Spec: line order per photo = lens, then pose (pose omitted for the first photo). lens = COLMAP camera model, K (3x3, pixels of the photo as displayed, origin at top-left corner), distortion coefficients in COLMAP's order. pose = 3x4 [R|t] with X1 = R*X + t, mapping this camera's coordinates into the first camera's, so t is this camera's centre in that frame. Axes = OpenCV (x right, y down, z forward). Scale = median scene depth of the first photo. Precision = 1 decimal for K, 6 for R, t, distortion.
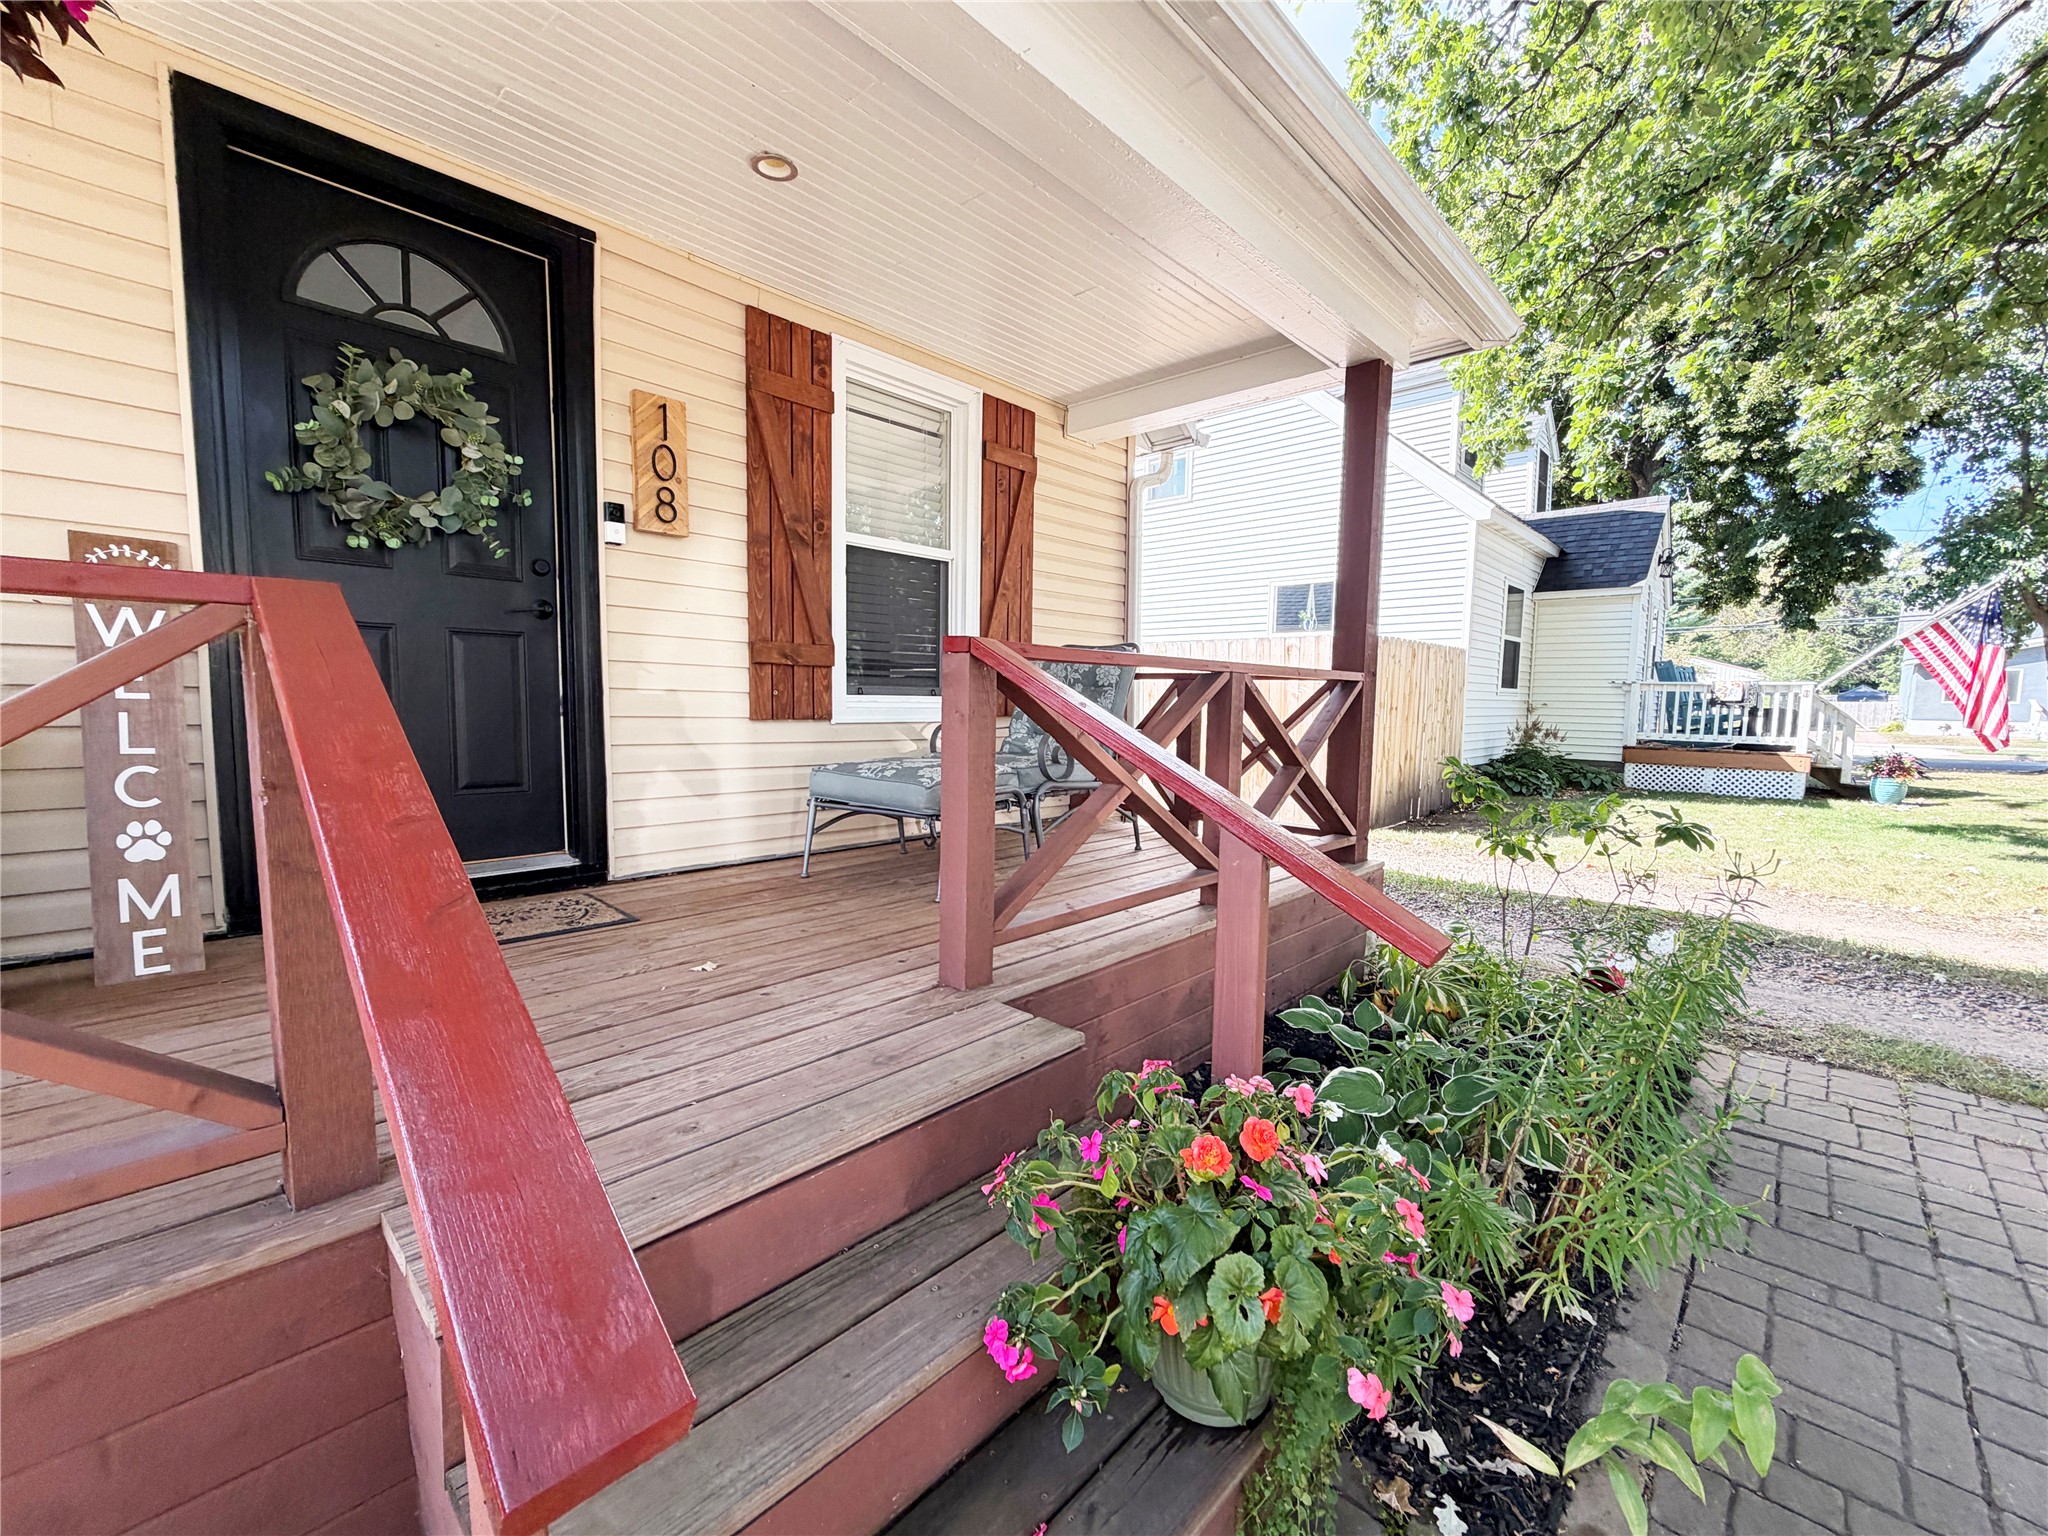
lens RADIAL K [[843.3, 0, 1018.6], [0, 843.3, 766.6], [0, 0, 1]] dist [0.001337, -0.000373]
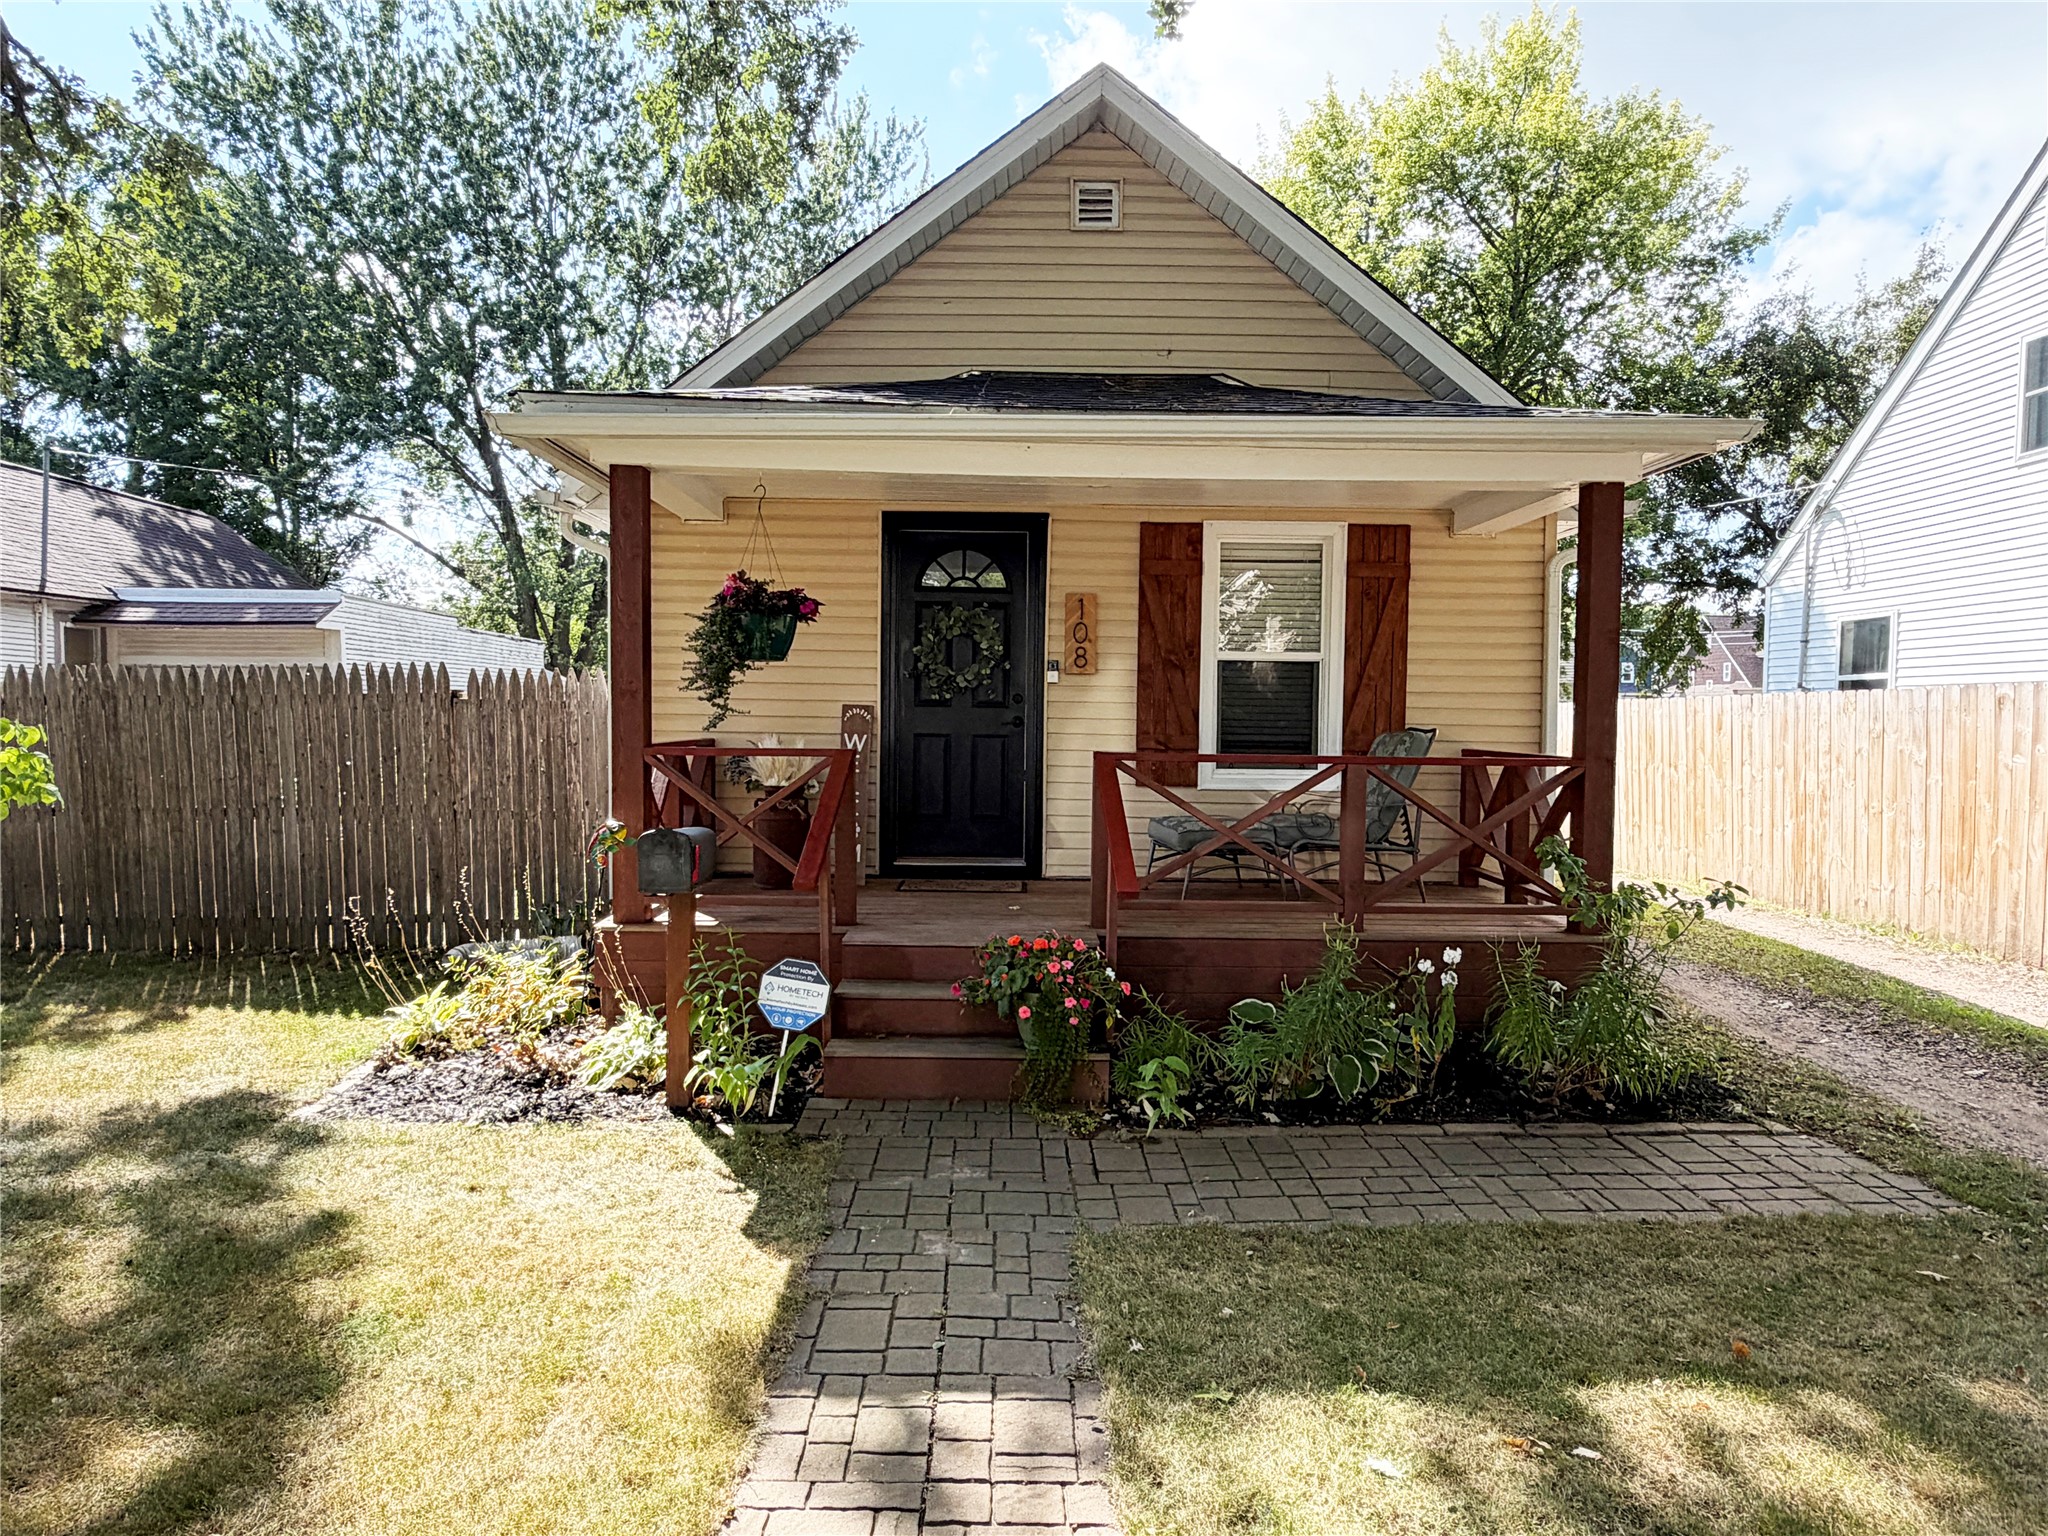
lens RADIAL K [[1246.9, 0, 1022.6], [0, 1246.9, 760.4], [0, 0, 1]] dist [0.016817, 0.000448]
pose [[0.693982, 0.016101, -0.719812, 1.114942], [-0.060358, 0.997532, -0.035879, -0.008389], [0.717458, 0.068346, 0.693241, -0.682690]]
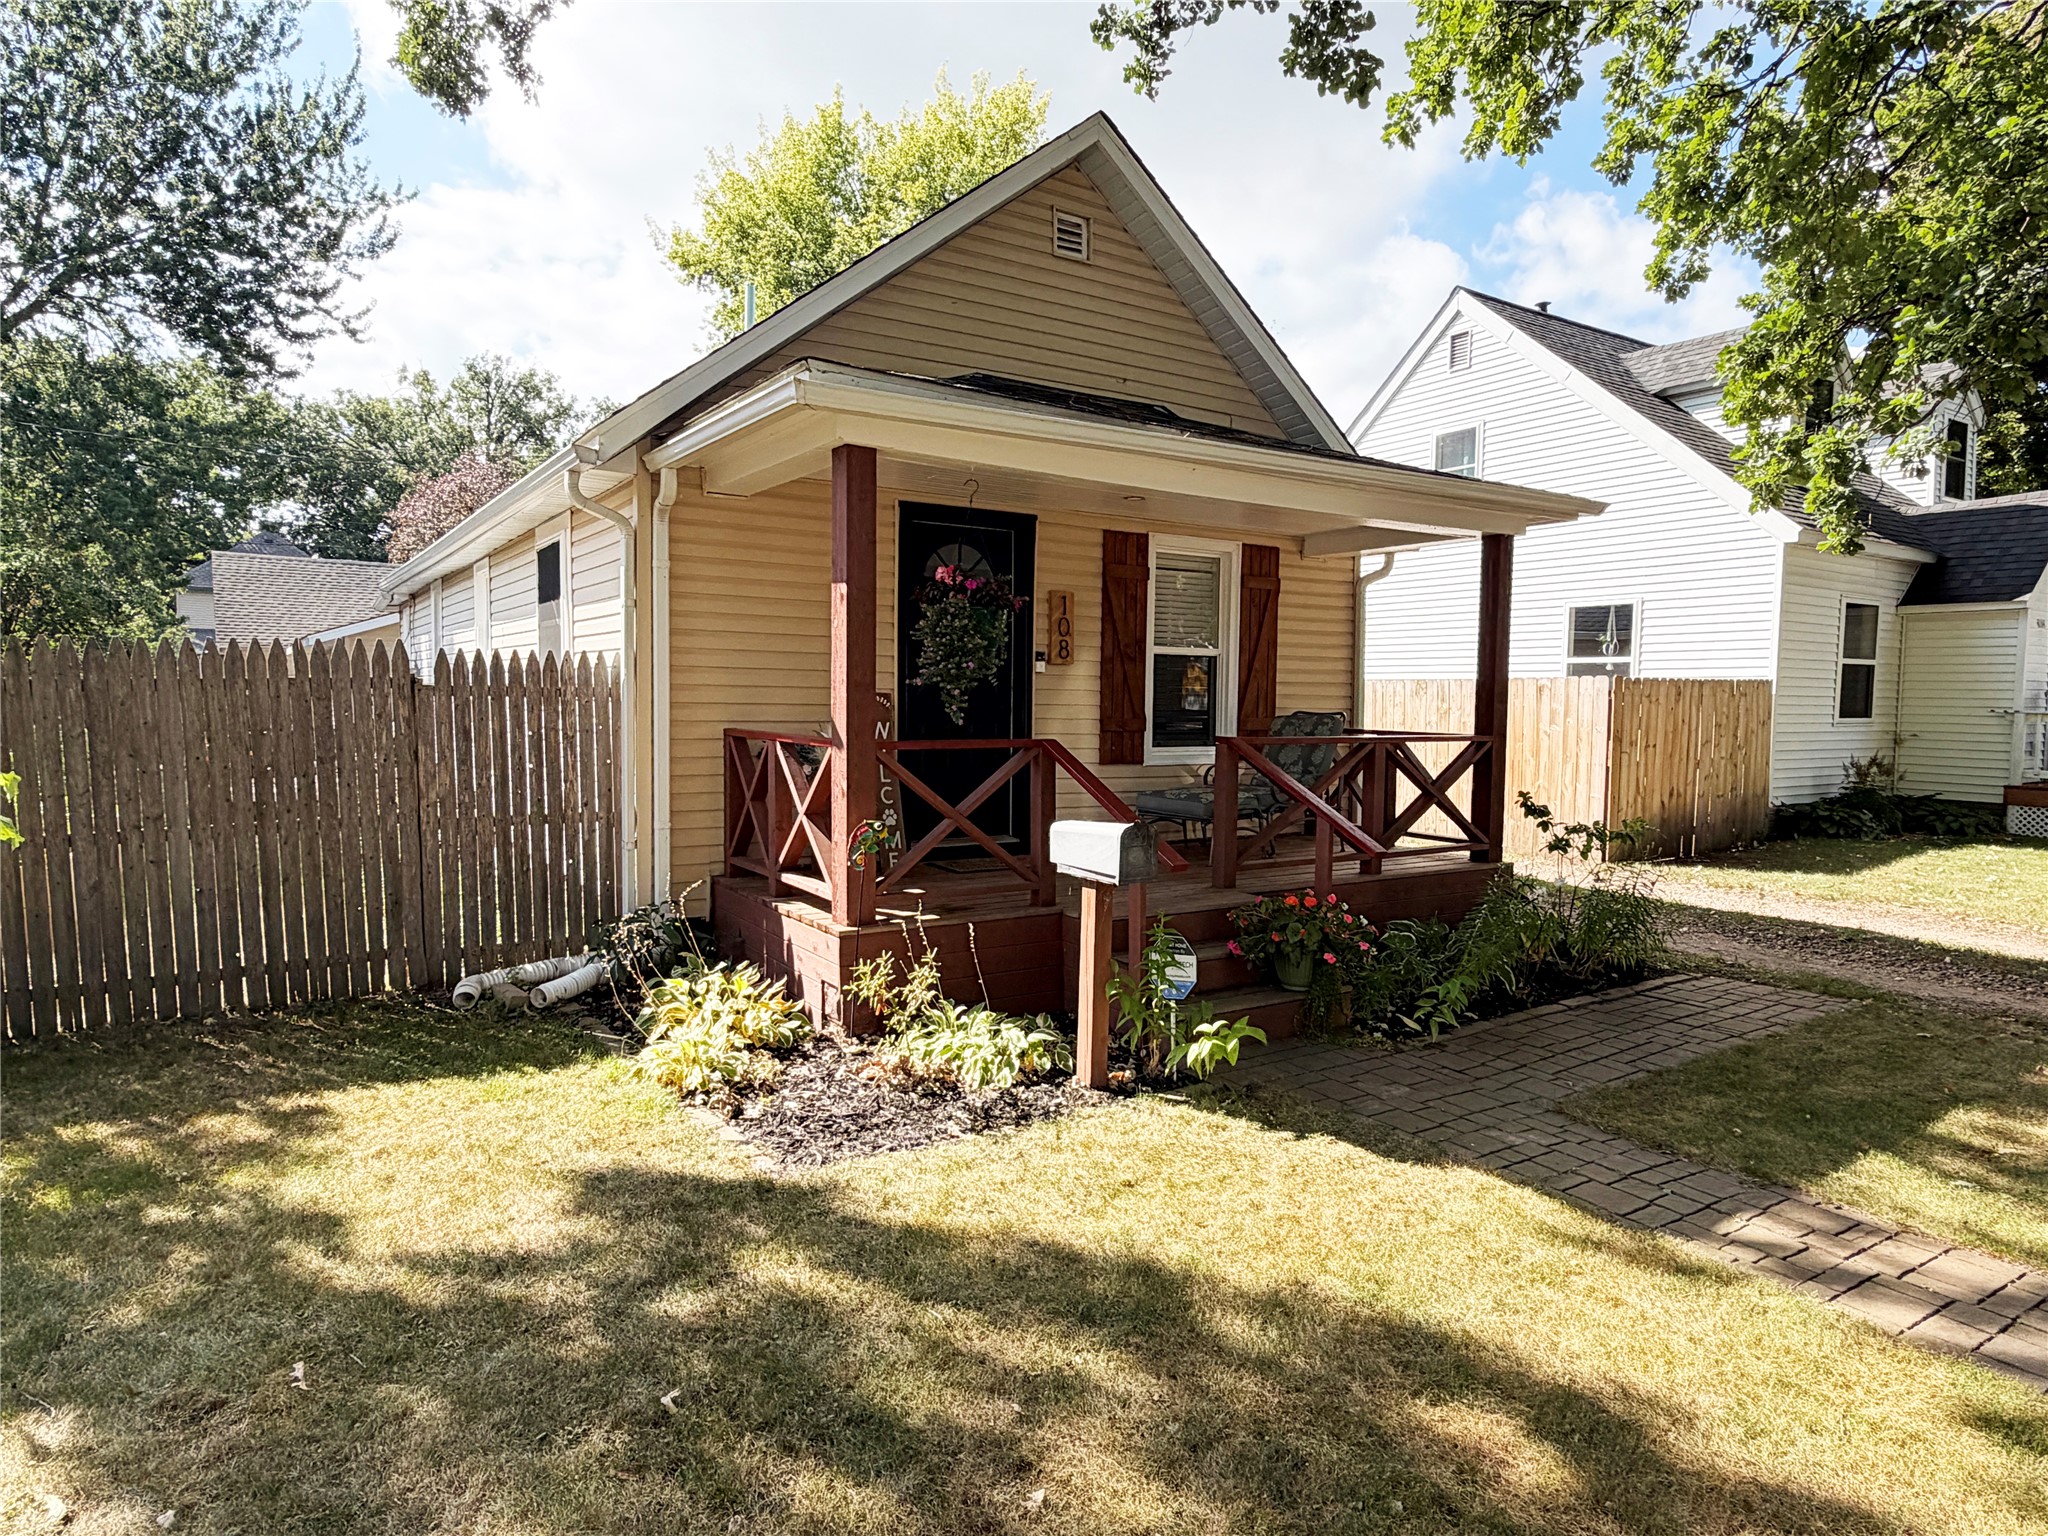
lens RADIAL K [[1192.4, 0, 1020.3], [0, 1192.4, 769.4], [0, 0, 1]] dist [0.009148, 0.003300]
pose [[0.971169, 0.010459, -0.238163, 0.098853], [-0.016306, 0.999612, -0.022593, 0.011596], [0.237834, 0.025825, 0.970962, -1.344728]]
